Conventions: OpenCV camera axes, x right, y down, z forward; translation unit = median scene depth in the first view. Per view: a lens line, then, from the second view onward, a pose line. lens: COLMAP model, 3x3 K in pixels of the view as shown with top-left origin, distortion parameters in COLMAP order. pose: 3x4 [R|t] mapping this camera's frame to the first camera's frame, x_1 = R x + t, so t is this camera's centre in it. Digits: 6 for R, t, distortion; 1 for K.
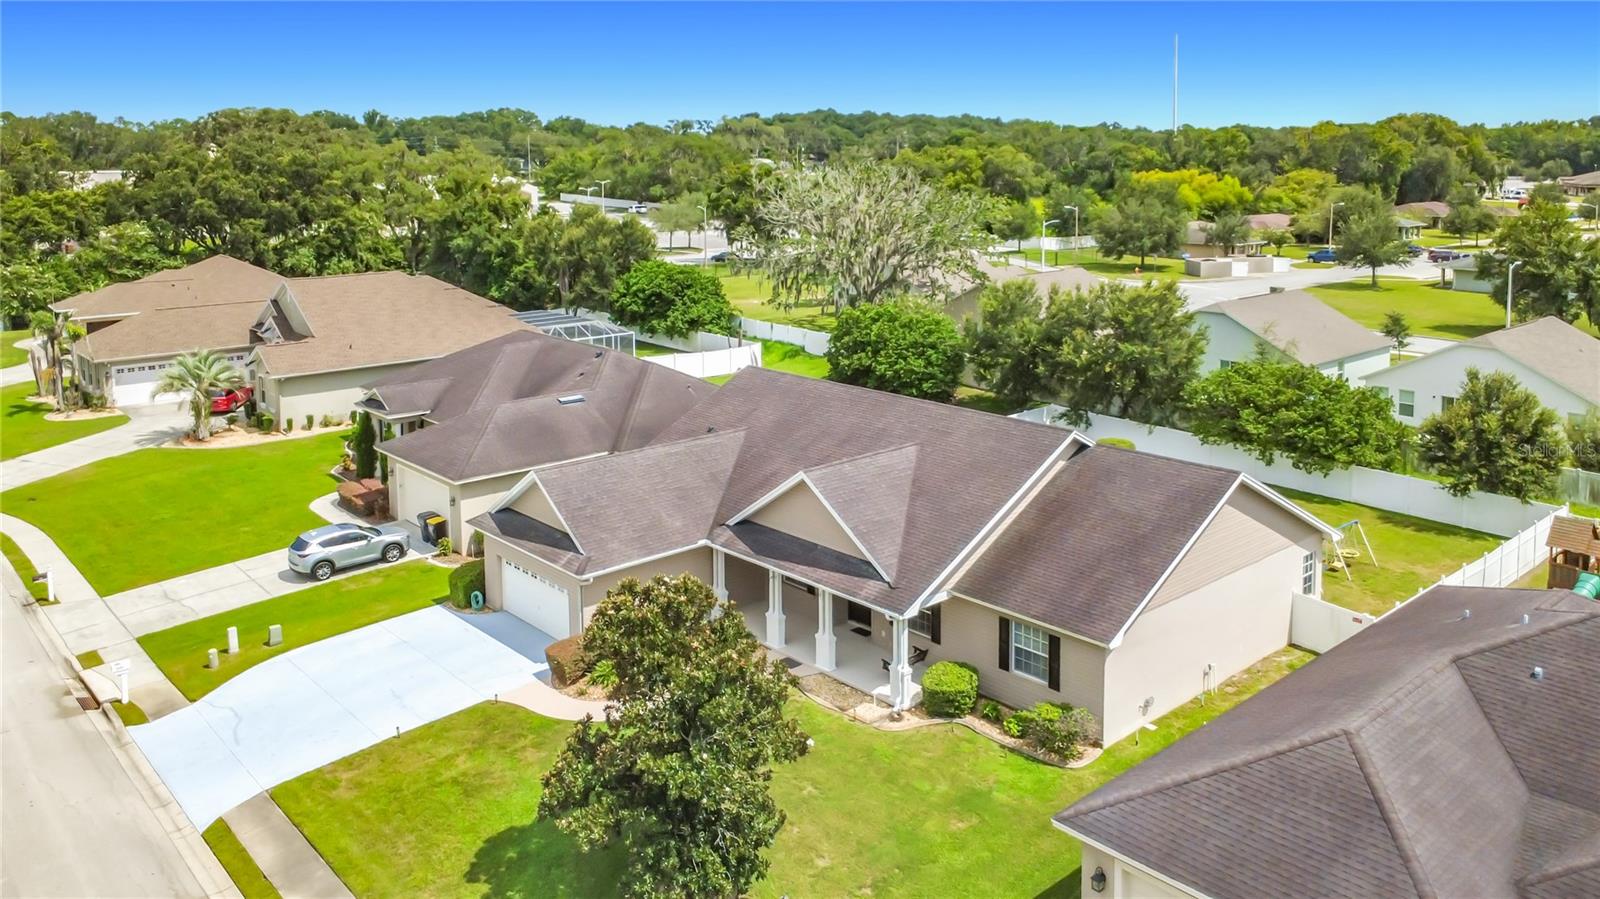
lens RADIAL K [[1191.9, 0, 820.2], [0, 1191.9, 288.5], [0, 0, 1]] dist [0.000395, -0.002692]
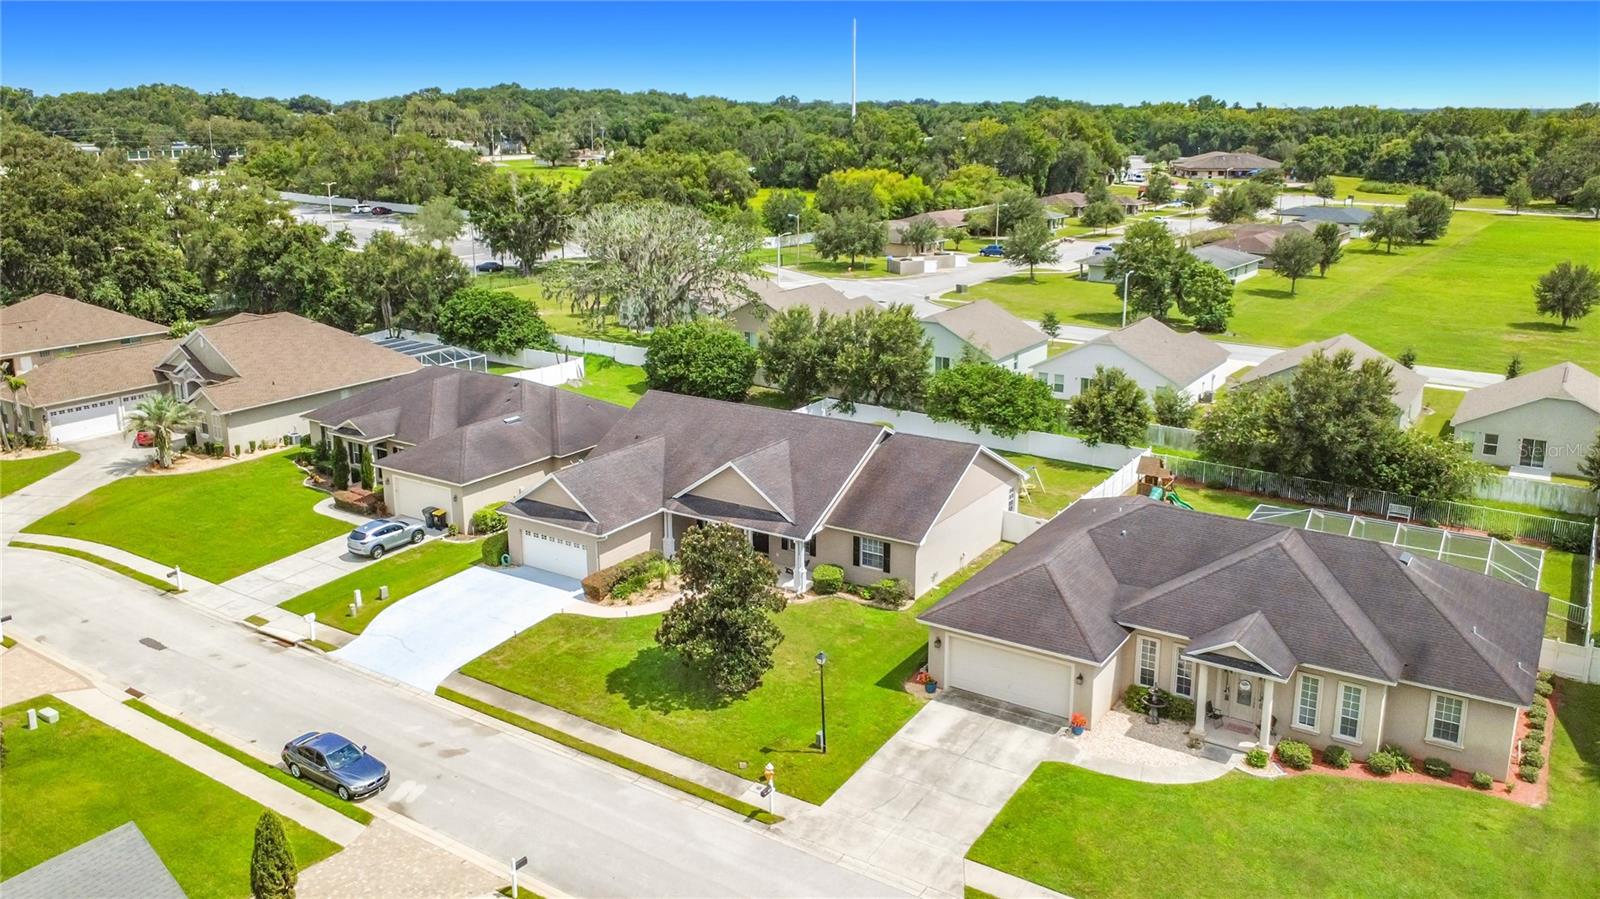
lens RADIAL K [[1169.2, 0, 820.6], [0, 1169.2, 448.2], [0, 0, 1]] dist [0.001293, -0.002152]
pose [[0.964346, -0.067609, 0.255861, -0.192795], [0.025652, 0.986144, 0.163896, -0.080212], [-0.263397, -0.151489, 0.952719, -0.357589]]
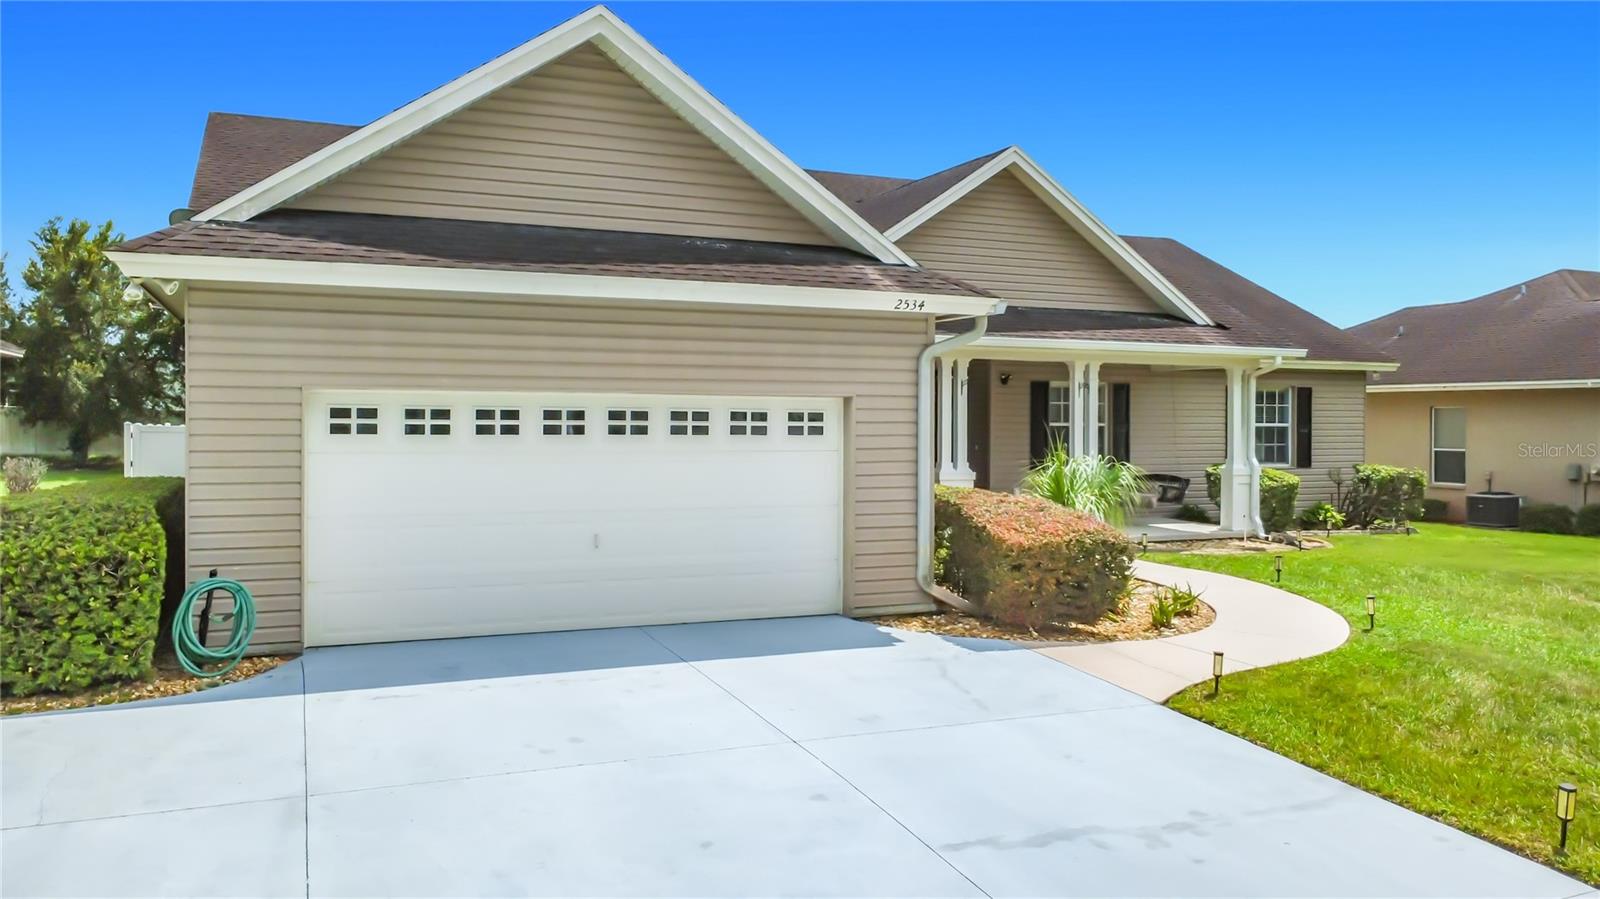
lens RADIAL K [[1194.3, 0, 804.2], [0, 1194.3, 426.1], [0, 0, 1]] dist [-0.000879, -0.001686]
pose [[0.341060, -0.004875, 0.940029, -0.317276], [0.102096, 0.994263, -0.031886, 0.172887], [-0.934481, 0.106848, 0.339601, 0.584860]]
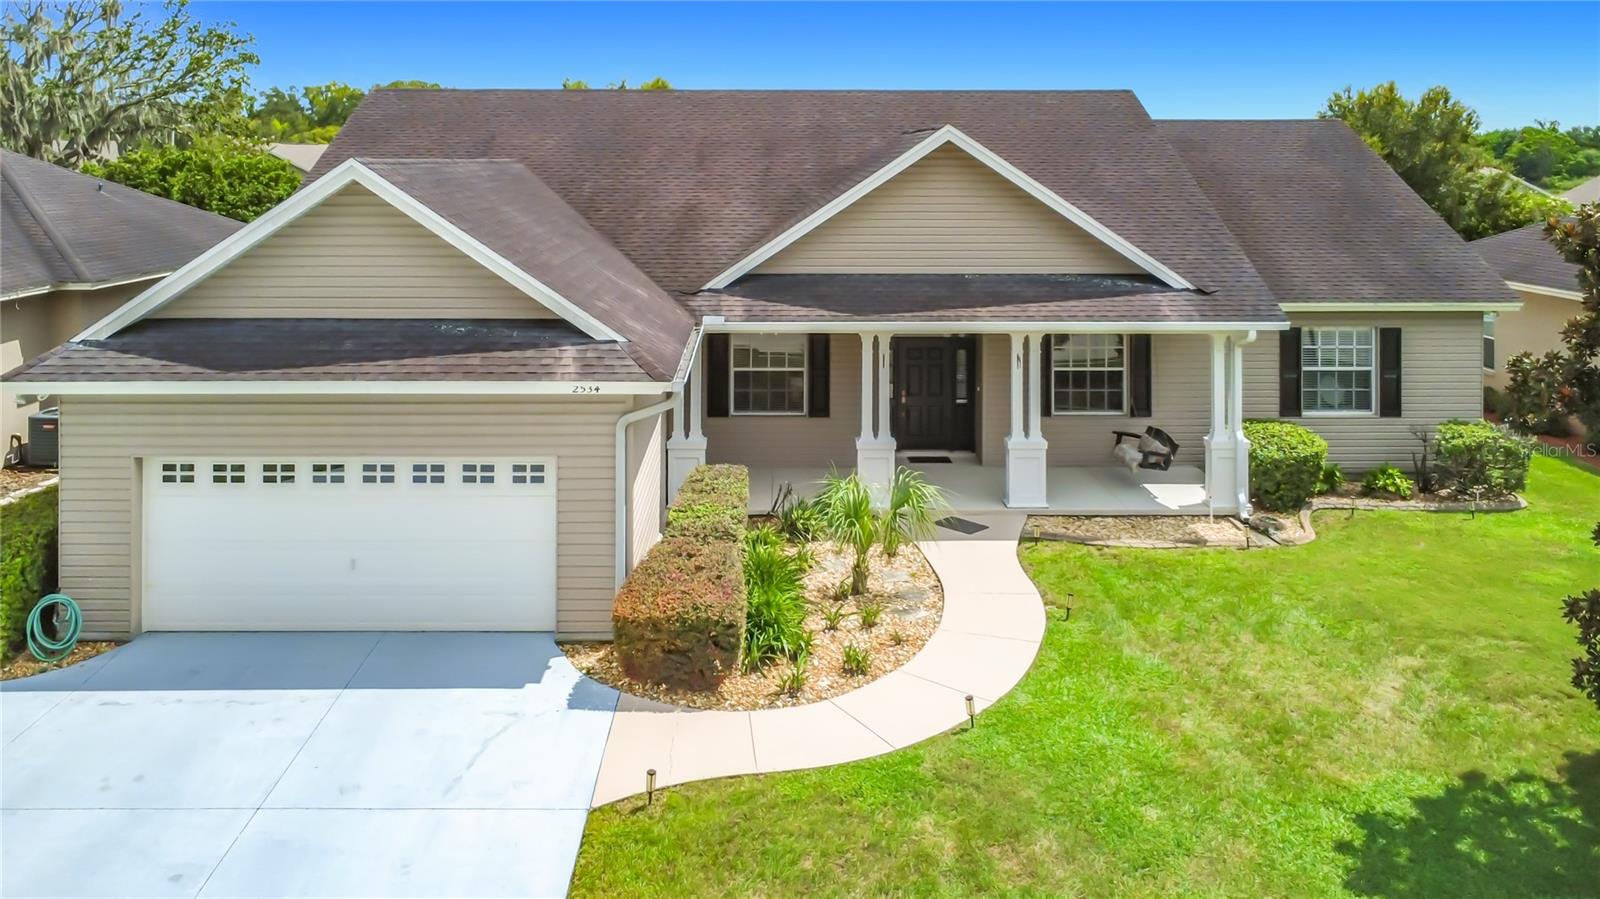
lens RADIAL K [[1221.3, 0, 777.8], [0, 1221.3, 174.7], [0, 0, 1]] dist [0.002511, -0.004923]
pose [[0.676317, -0.008286, 0.736564, -0.278680], [0.082302, 0.994526, -0.064382, 0.127631], [-0.731998, 0.104163, 0.673297, 0.447399]]
